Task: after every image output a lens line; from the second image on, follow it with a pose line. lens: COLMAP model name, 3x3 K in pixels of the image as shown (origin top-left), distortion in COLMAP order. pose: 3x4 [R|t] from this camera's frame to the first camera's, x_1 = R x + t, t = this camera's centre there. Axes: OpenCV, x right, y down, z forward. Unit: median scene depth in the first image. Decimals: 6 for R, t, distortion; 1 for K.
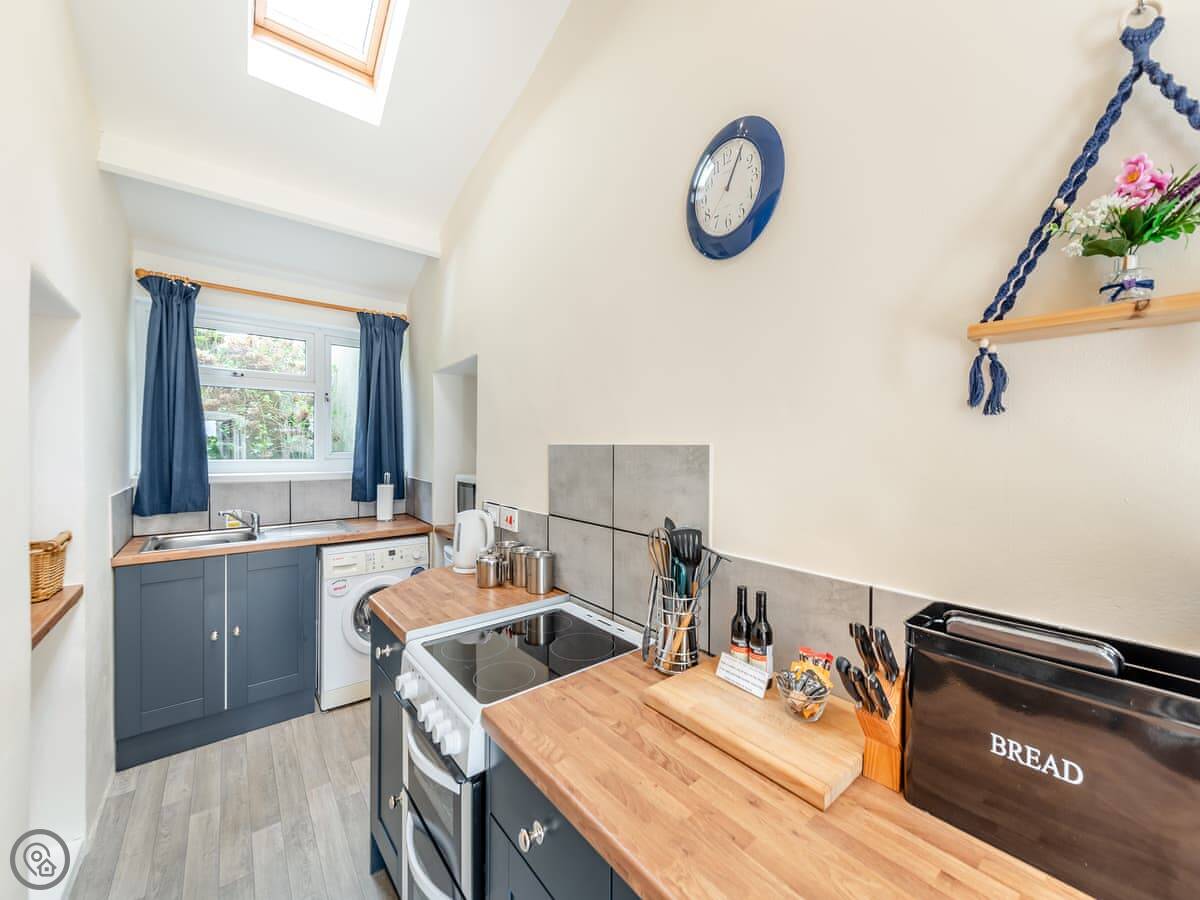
lens RADIAL K [[470.1, 0, 606.3], [0, 470.1, 454.6], [0, 0, 1]] dist [0.000991, -0.000403]
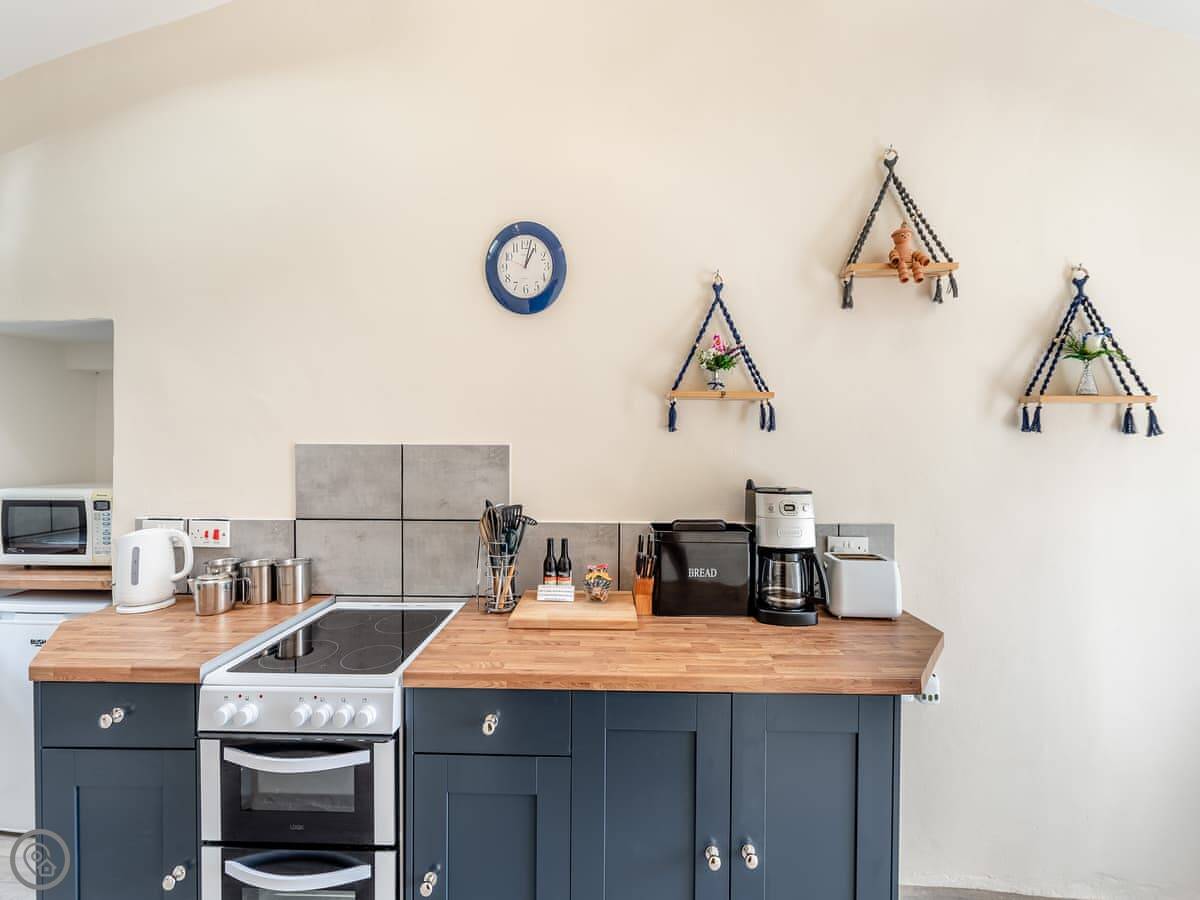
lens RADIAL K [[470.1, 0, 603.6], [0, 470.1, 456.9], [0, 0, 1]] dist [0.000991, -0.000403]
pose [[0.654526, -0.017125, 0.755846, -0.427652], [0.013132, 0.999850, 0.011282, 0.001328], [-0.755926, 0.002542, 0.654653, -0.074926]]
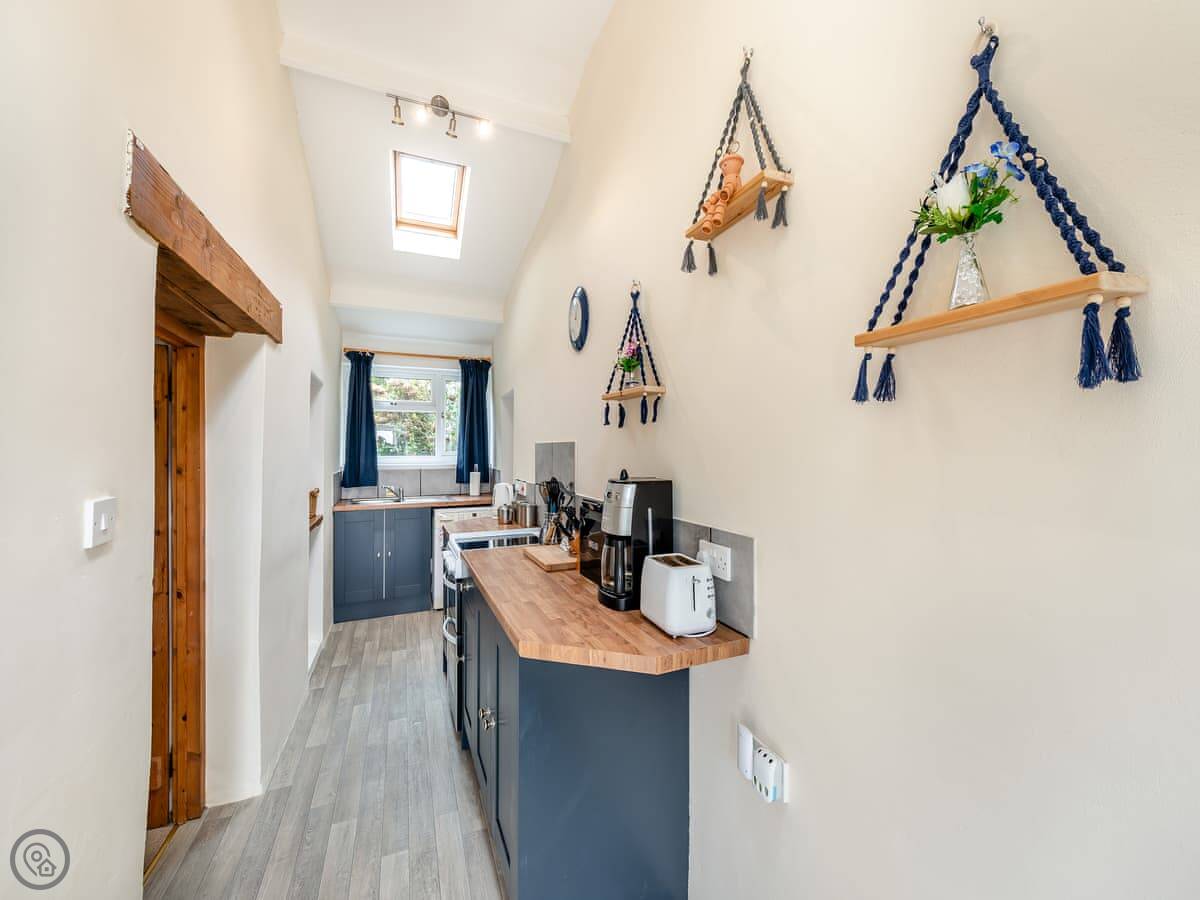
lens RADIAL K [[470.1, 0, 594.5], [0, 470.1, 447.0], [0, 0, 1]] dist [0.000991, -0.000403]
pose [[0.959057, -0.009782, -0.283045, 0.584662], [0.003743, 0.999754, -0.021867, 0.031019], [0.283189, 0.019913, 0.958857, -0.614628]]
